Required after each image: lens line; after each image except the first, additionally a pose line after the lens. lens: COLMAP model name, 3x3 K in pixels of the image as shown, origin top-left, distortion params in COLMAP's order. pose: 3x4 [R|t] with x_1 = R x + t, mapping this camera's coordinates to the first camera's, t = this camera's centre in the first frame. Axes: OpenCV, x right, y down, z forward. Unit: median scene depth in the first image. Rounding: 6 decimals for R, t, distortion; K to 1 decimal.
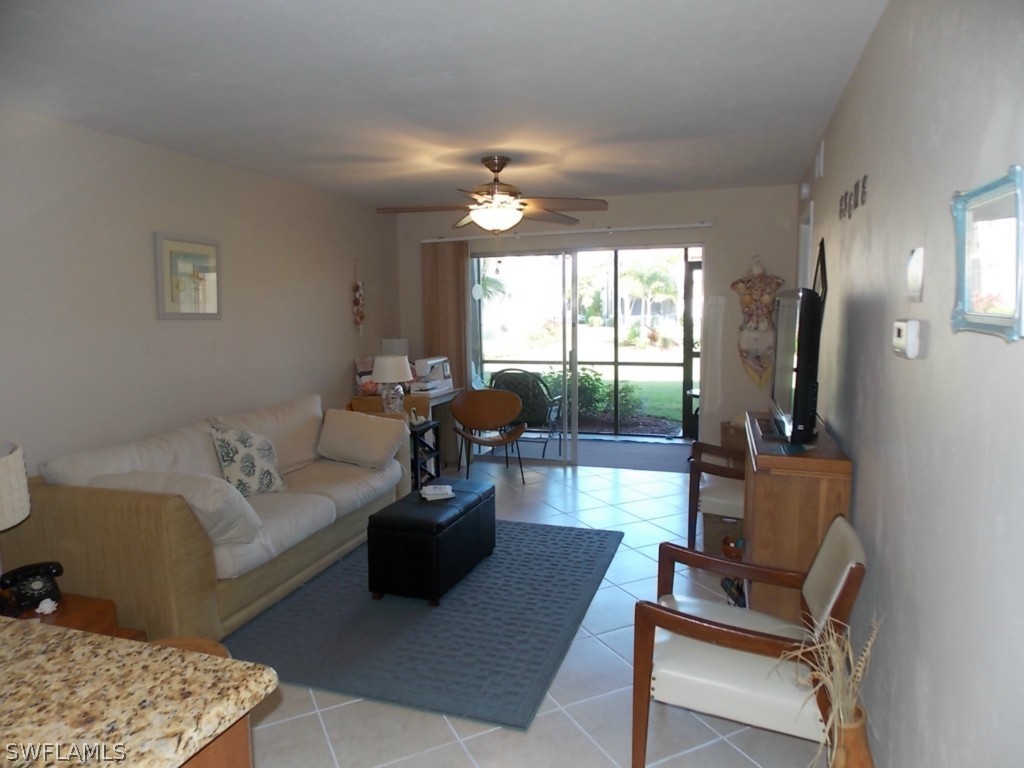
lens RADIAL K [[678.5, 0, 520.7], [0, 678.5, 382.6], [0, 0, 1]] dist [-0.010369, -0.001358]
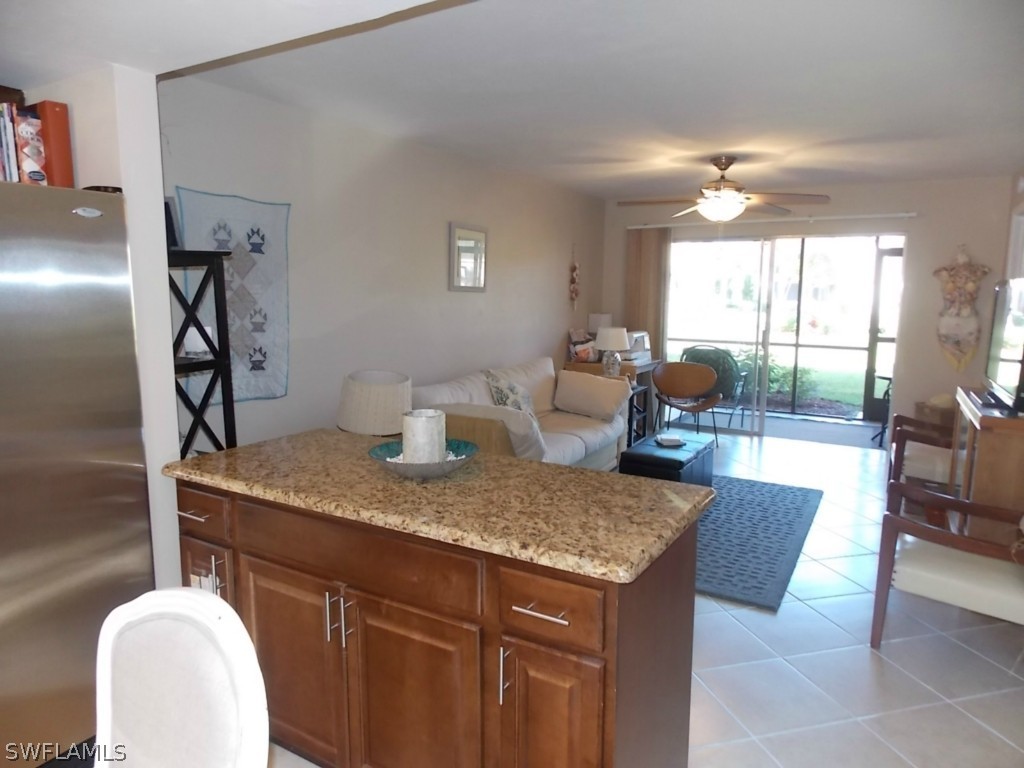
lens RADIAL K [[678.5, 0, 513.6], [0, 678.5, 377.3], [0, 0, 1]] dist [-0.010369, -0.001358]
pose [[0.977585, 0.050344, -0.204432, -0.104961], [-0.046378, 0.998632, 0.024146, 0.023486], [0.205368, -0.014124, 0.978583, -0.162544]]
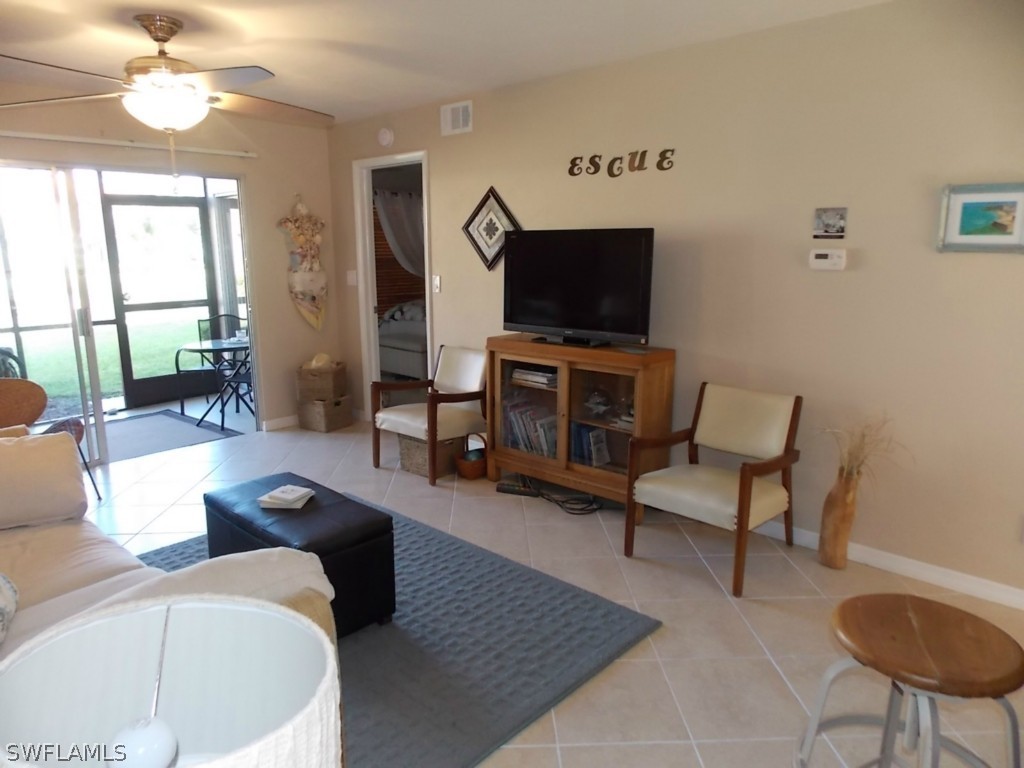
lens RADIAL K [[678.5, 0, 517.9], [0, 678.5, 379.6], [0, 0, 1]] dist [-0.010369, -0.001358]
pose [[0.400565, -0.165352, 0.901225, -0.449046], [0.105581, 0.985360, 0.133861, -0.021956], [-0.910165, 0.041532, 0.412159, 0.324829]]
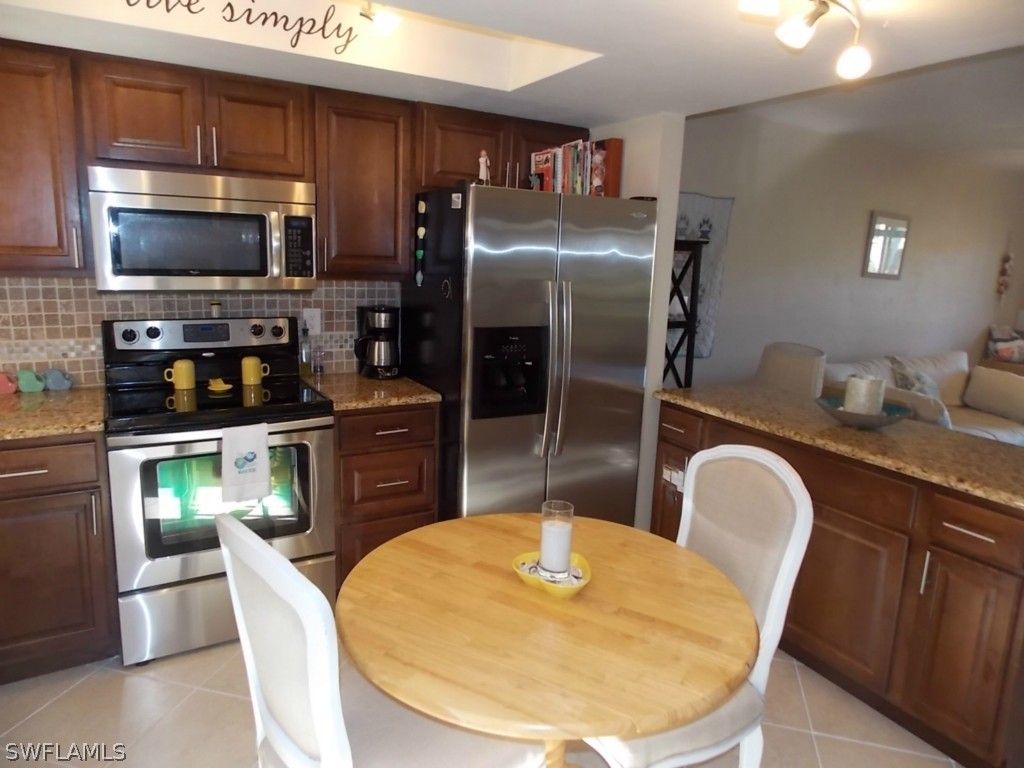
lens RADIAL K [[678.5, 0, 498.9], [0, 678.5, 375.8], [0, 0, 1]] dist [-0.010369, -0.001358]
pose [[0.732207, 0.174027, -0.658473, -0.106465], [-0.137699, 0.984665, 0.107118, 0.038632], [0.667017, 0.012239, 0.744942, -0.331211]]
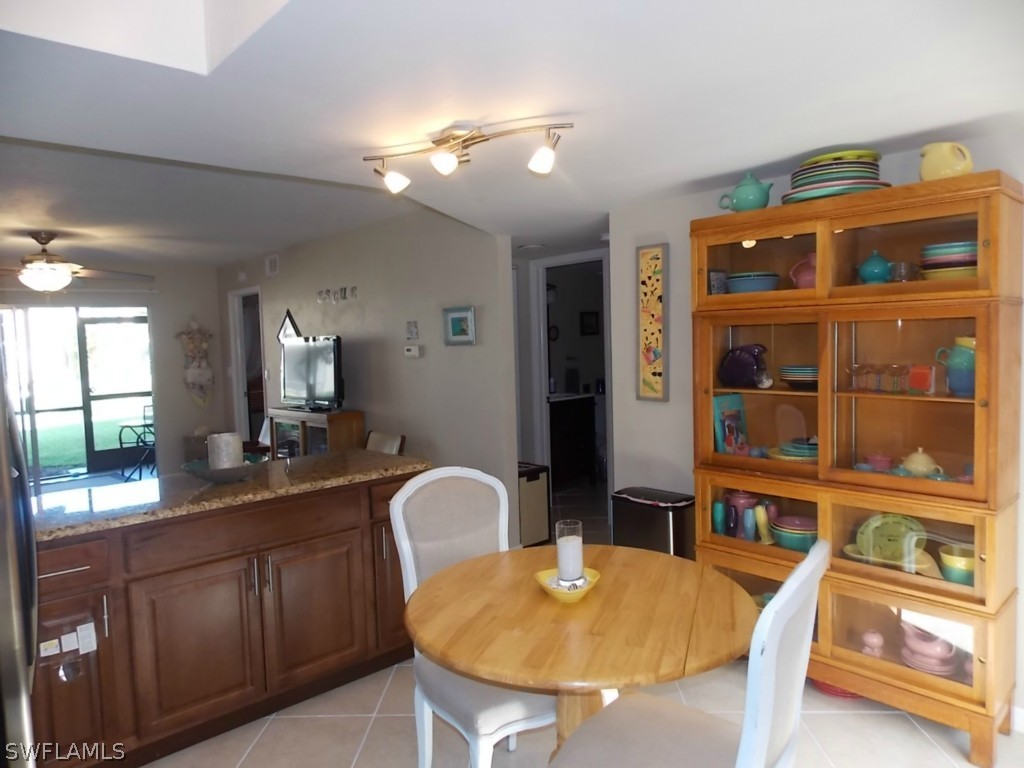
lens RADIAL K [[678.5, 0, 522.0], [0, 678.5, 375.1], [0, 0, 1]] dist [-0.010369, -0.001358]
pose [[0.473750, -0.049625, 0.879260, -0.572279], [0.132476, 0.991066, -0.015443, 0.048284], [-0.870638, 0.123797, 0.476092, -0.251244]]
